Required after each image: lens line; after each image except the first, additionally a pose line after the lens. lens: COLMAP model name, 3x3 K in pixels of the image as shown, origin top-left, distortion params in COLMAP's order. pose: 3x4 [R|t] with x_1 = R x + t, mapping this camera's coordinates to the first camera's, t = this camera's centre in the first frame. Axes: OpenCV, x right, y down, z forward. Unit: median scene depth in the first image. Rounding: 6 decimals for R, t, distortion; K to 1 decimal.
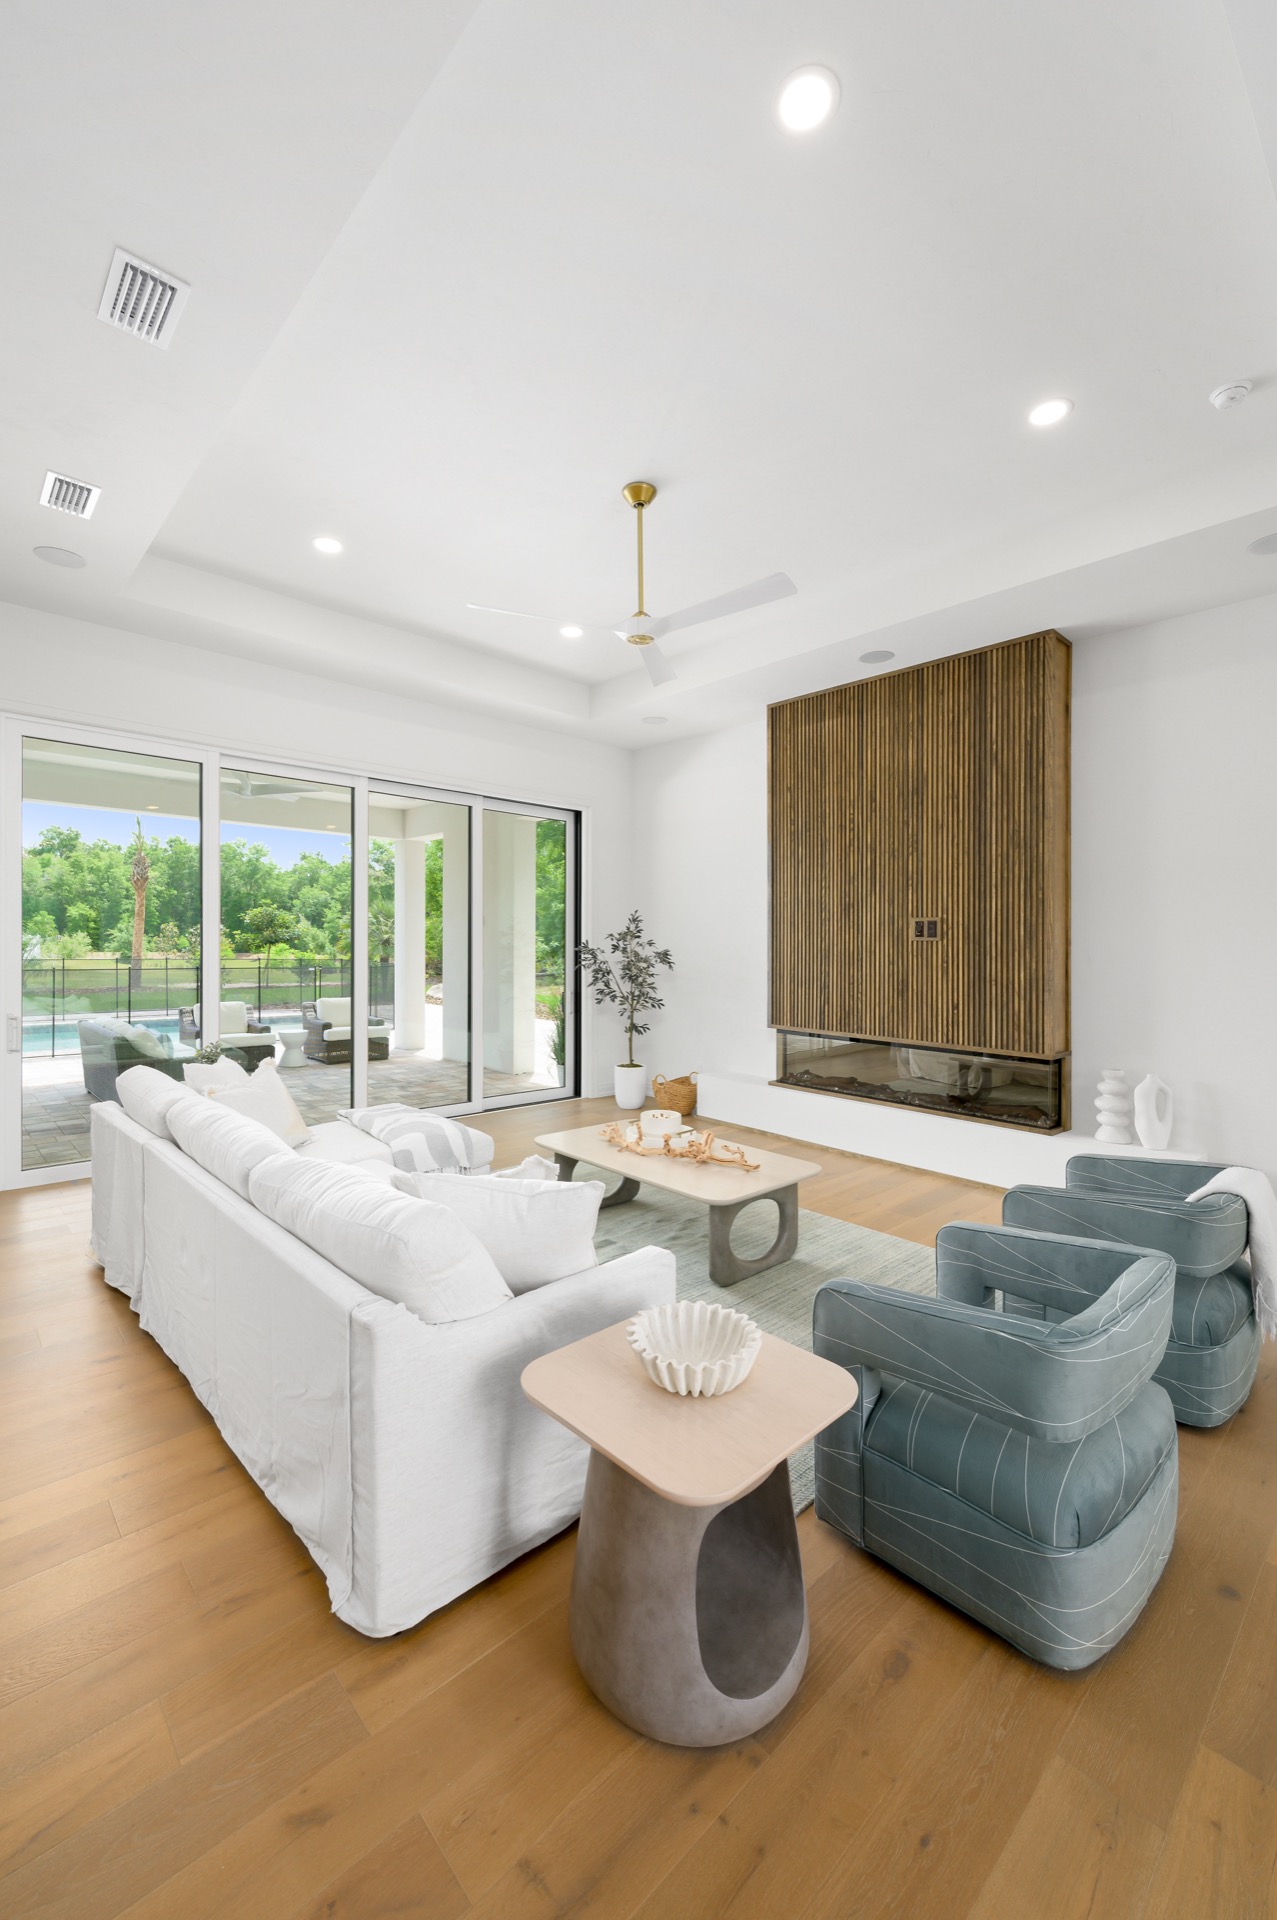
lens RADIAL K [[779.6, 0, 644.5], [0, 779.6, 947.8], [0, 0, 1]] dist [-0.000304, 0.000749]
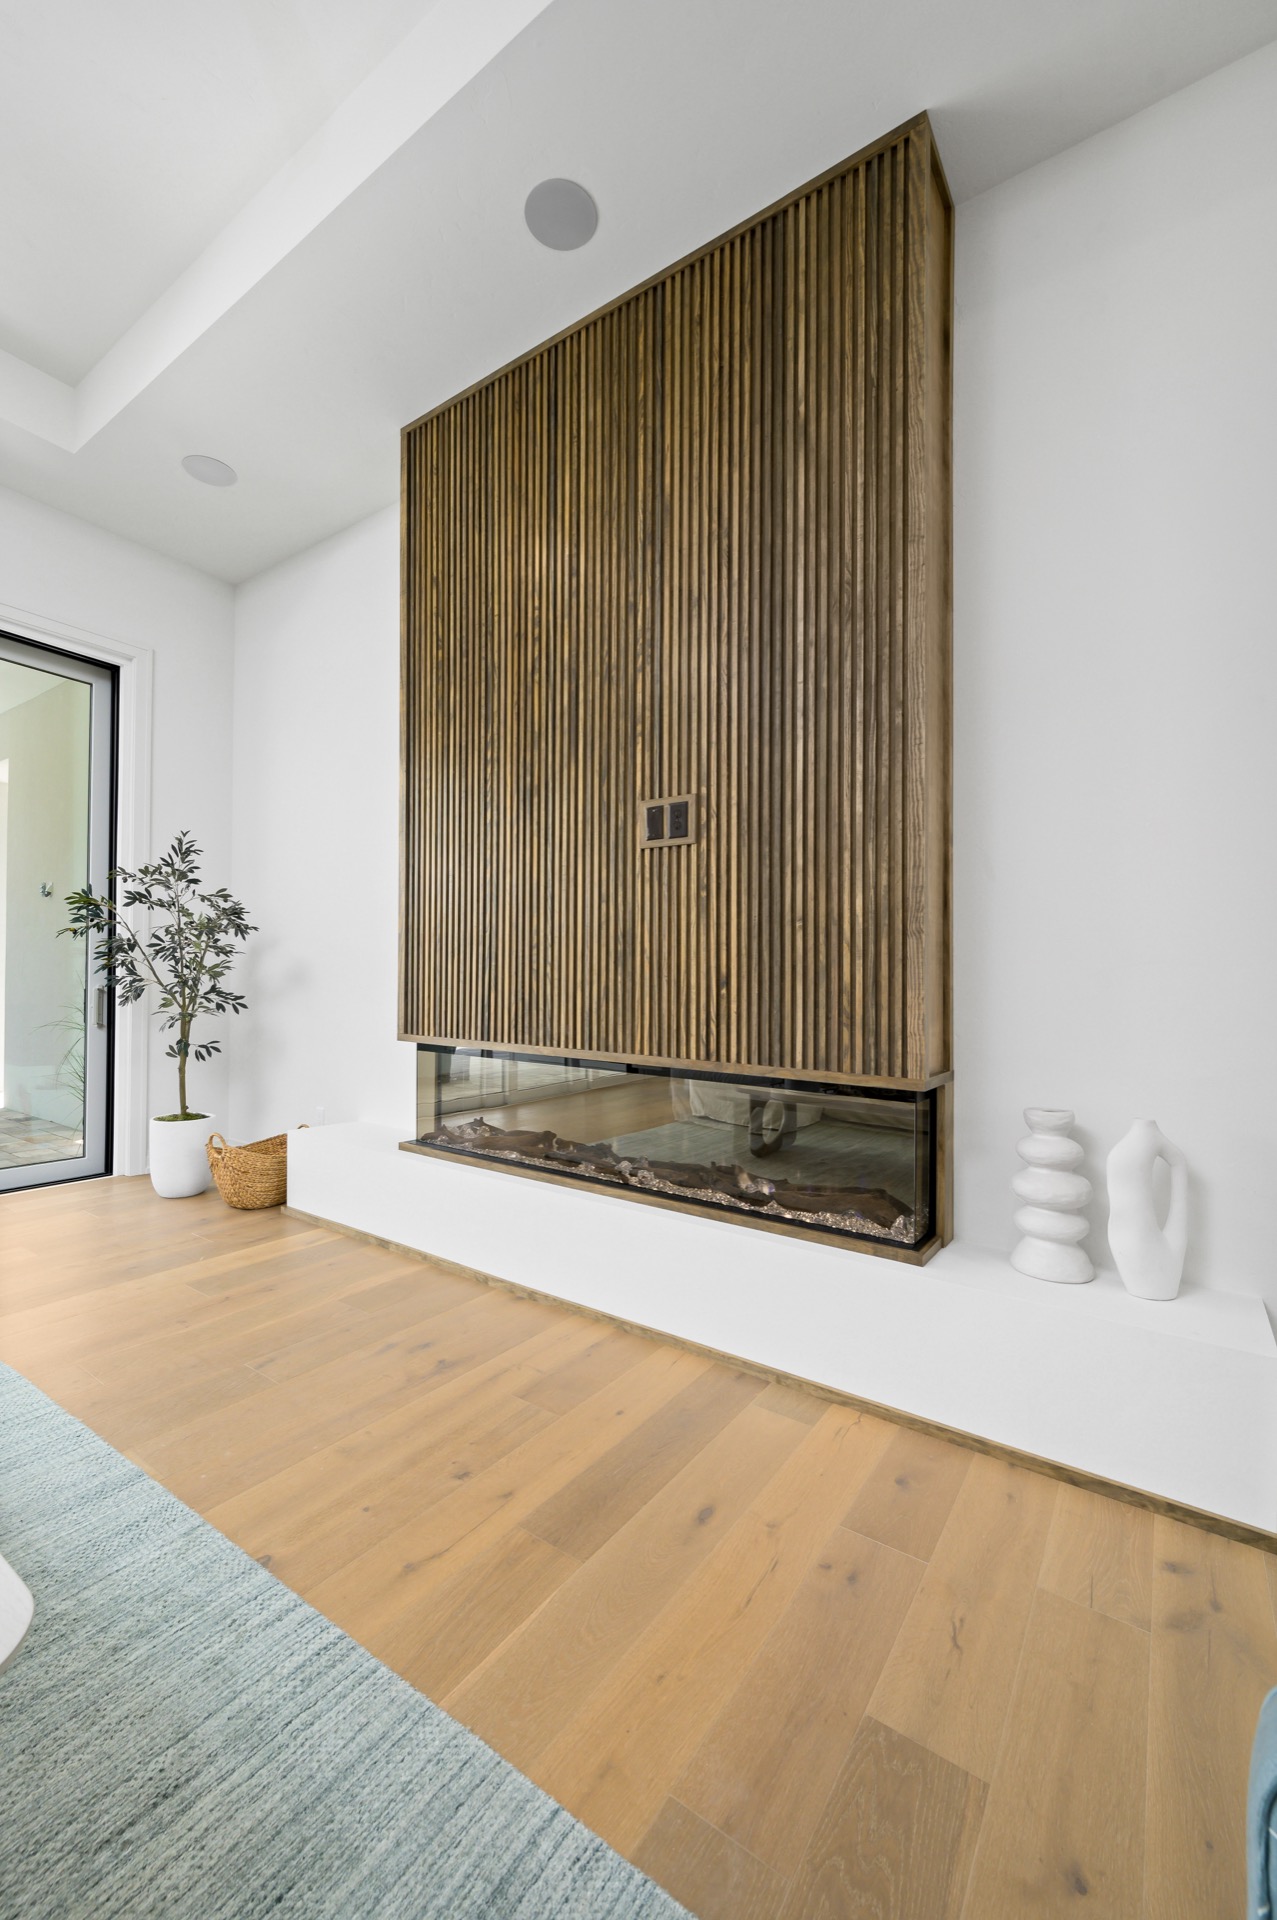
lens RADIAL K [[759.5, 0, 644.7], [0, 759.5, 975.6], [0, 0, 1]] dist [0.000169, 0.000095]
pose [[0.976286, 0.005886, 0.216403, 0.241910], [-0.003974, 0.999949, -0.009268, 0.072775], [-0.216447, 0.008189, 0.976260, 0.538143]]
